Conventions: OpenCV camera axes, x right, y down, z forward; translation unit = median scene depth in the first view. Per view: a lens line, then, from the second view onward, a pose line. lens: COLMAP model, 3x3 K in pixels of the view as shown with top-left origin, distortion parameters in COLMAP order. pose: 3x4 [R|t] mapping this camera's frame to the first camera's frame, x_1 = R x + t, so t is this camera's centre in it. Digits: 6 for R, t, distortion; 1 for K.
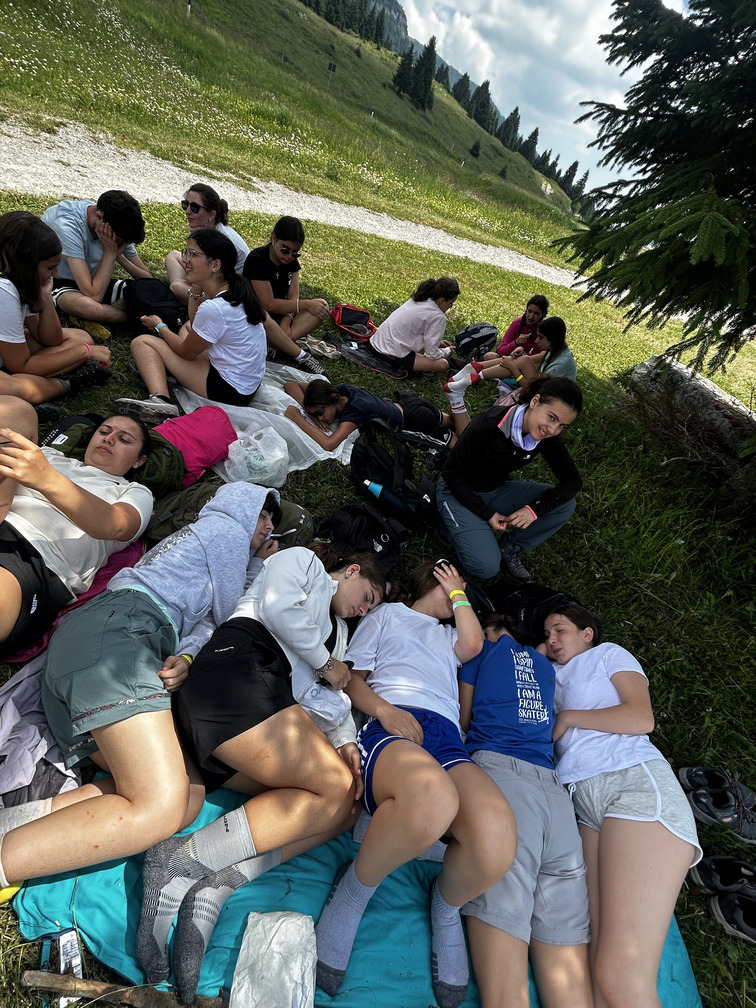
lens RADIAL K [[479.6, 0, 374.2], [0, 479.6, 499.8], [0, 0, 1]] dist [-0.003179, 0.002985]
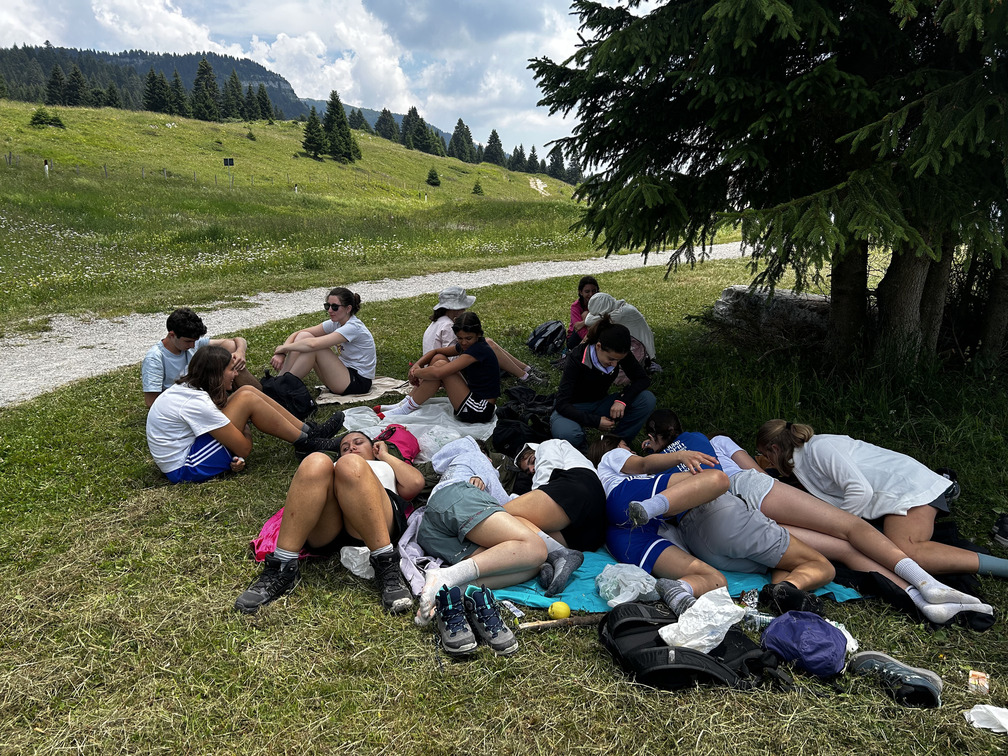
lens RADIAL K [[769.1, 0, 511.1], [0, 769.1, 381.1], [0, 0, 1]] dist [0.016054, -0.025529]
pose [[0.909075, -0.380338, 0.170075, -0.054603], [0.416349, 0.844359, -0.337211, 0.083186], [-0.015351, 0.377361, 0.925939, -0.150133]]
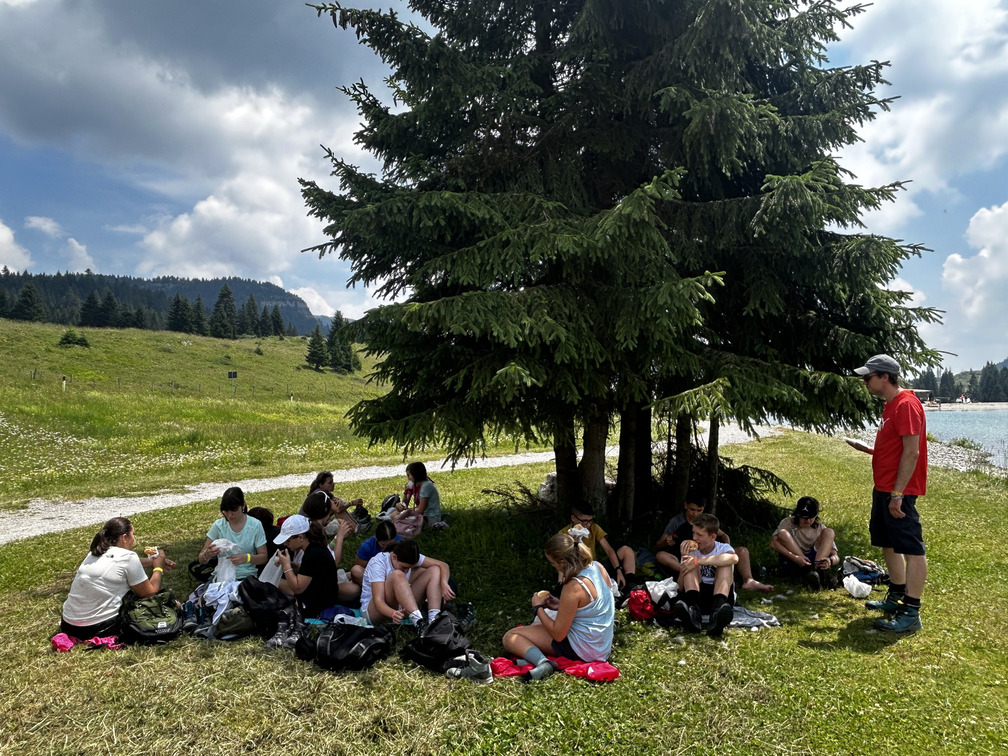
lens RADIAL K [[769.1, 0, 504.6], [0, 769.1, 379.6], [0, 0, 1]] dist [0.016054, -0.025529]
pose [[0.909866, -0.332598, 0.248035, 0.035821], [0.414876, 0.722734, -0.552751, 0.253280], [0.004580, 0.605833, 0.795579, -0.323966]]
